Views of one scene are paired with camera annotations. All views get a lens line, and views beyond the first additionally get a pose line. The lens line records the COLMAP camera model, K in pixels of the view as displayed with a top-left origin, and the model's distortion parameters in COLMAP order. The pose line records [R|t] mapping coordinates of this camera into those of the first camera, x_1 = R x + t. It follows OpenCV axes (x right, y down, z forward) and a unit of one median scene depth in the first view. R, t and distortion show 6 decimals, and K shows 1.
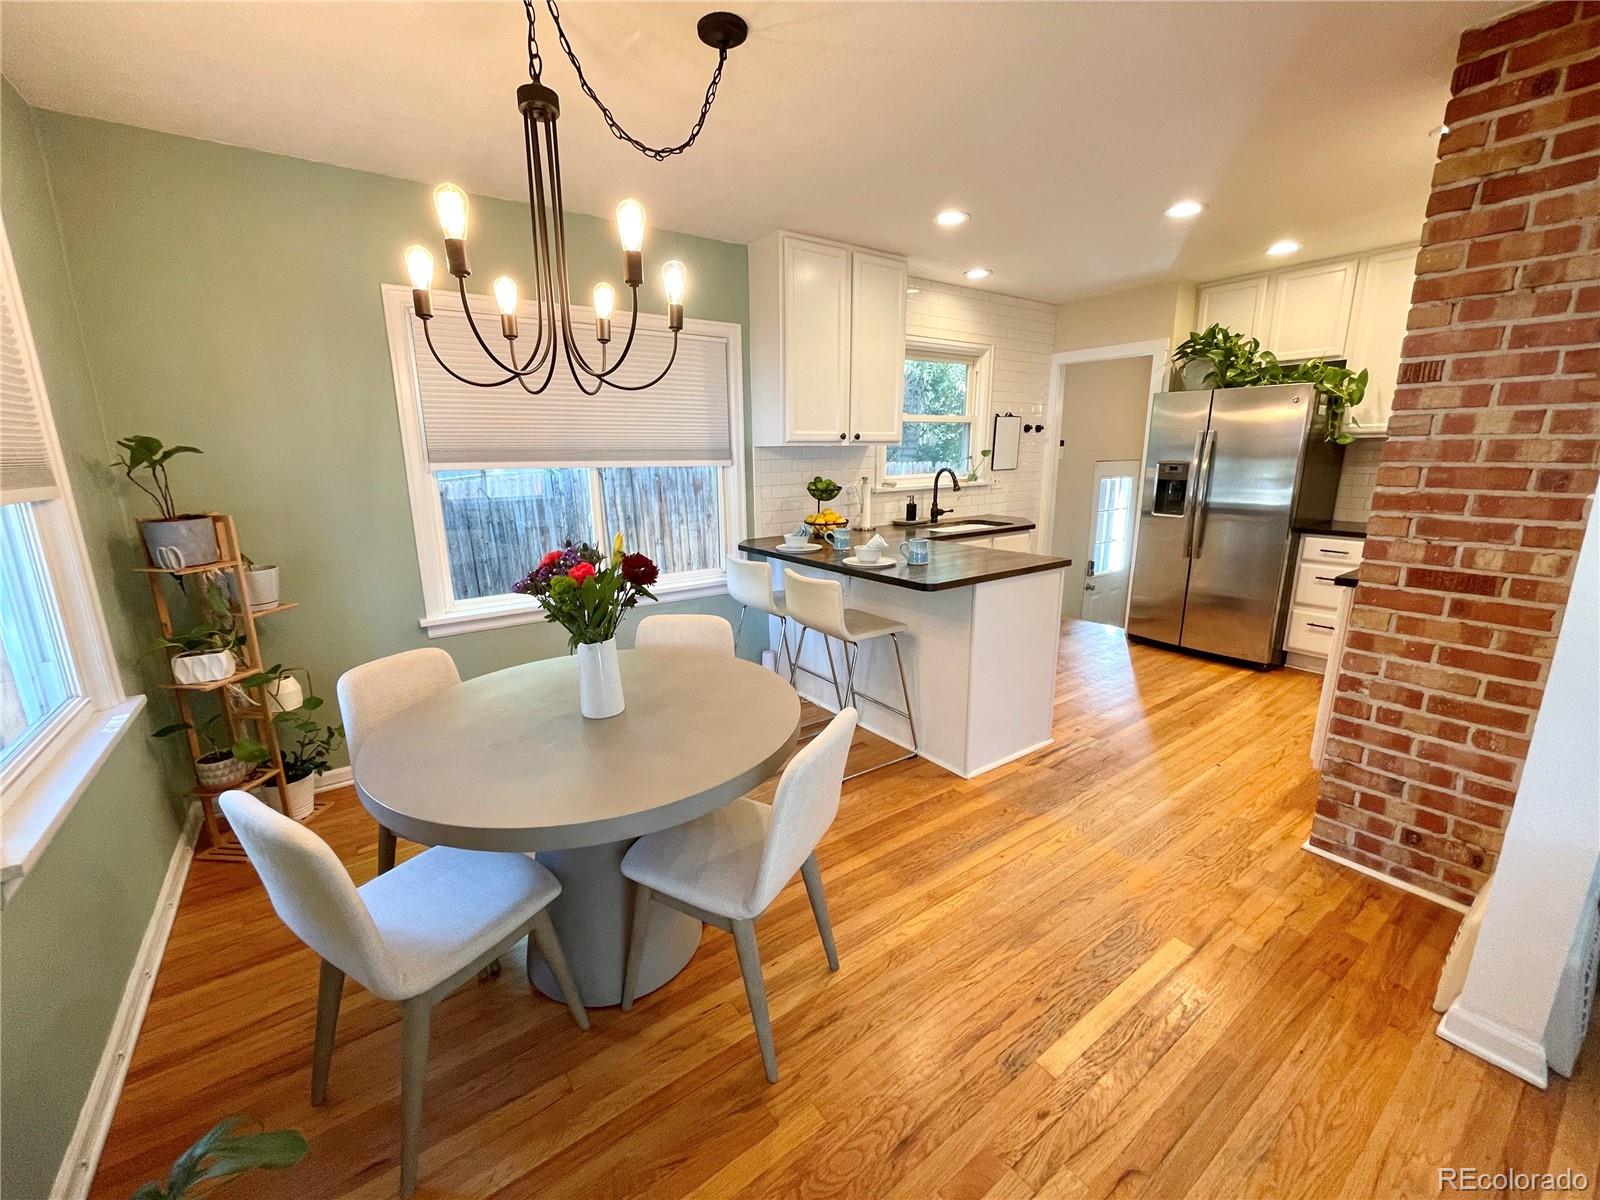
lens RADIAL K [[648.3, 0, 792.9], [0, 648.3, 598.1], [0, 0, 1]] dist [0.000744, -0.001452]
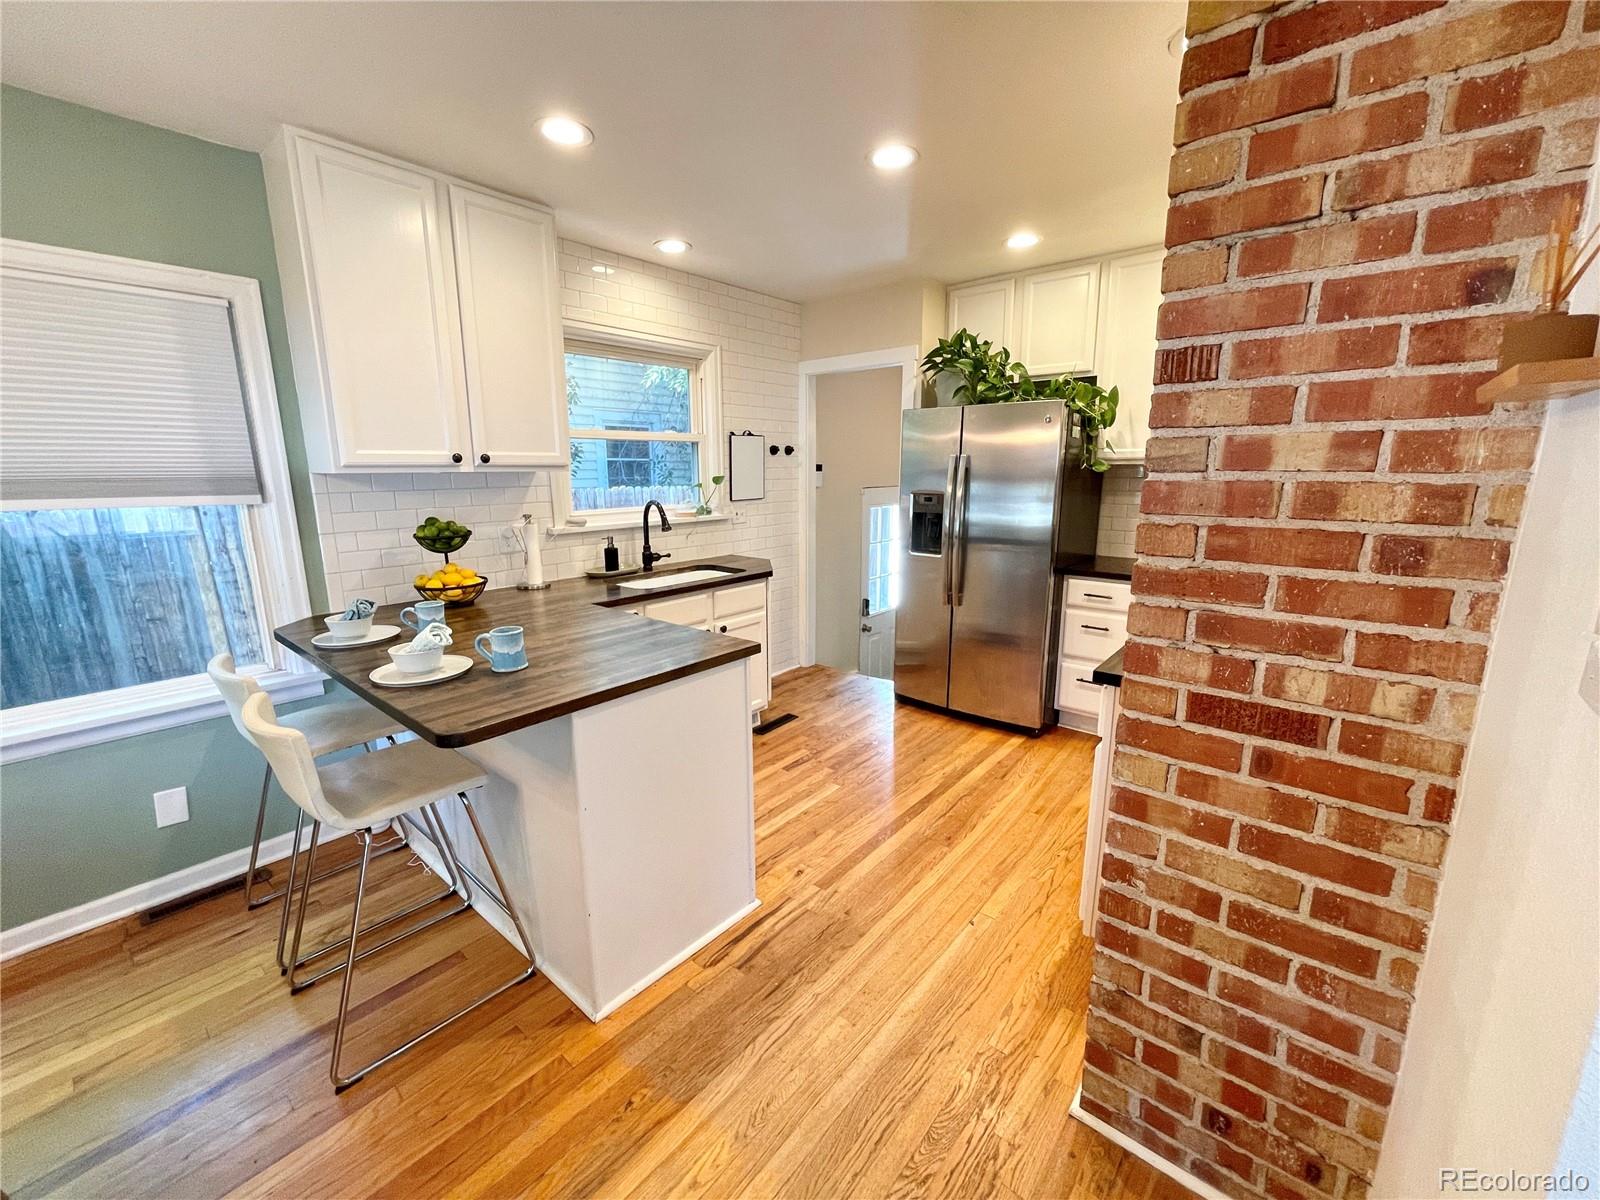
lens RADIAL K [[648.3, 0, 792.7], [0, 648.3, 598.2], [0, 0, 1]] dist [0.000744, -0.001452]
pose [[0.970159, -0.043467, 0.238543, 0.431993], [0.049634, 0.998569, -0.019905, -0.131082], [-0.237337, 0.031150, 0.970928, 0.475763]]
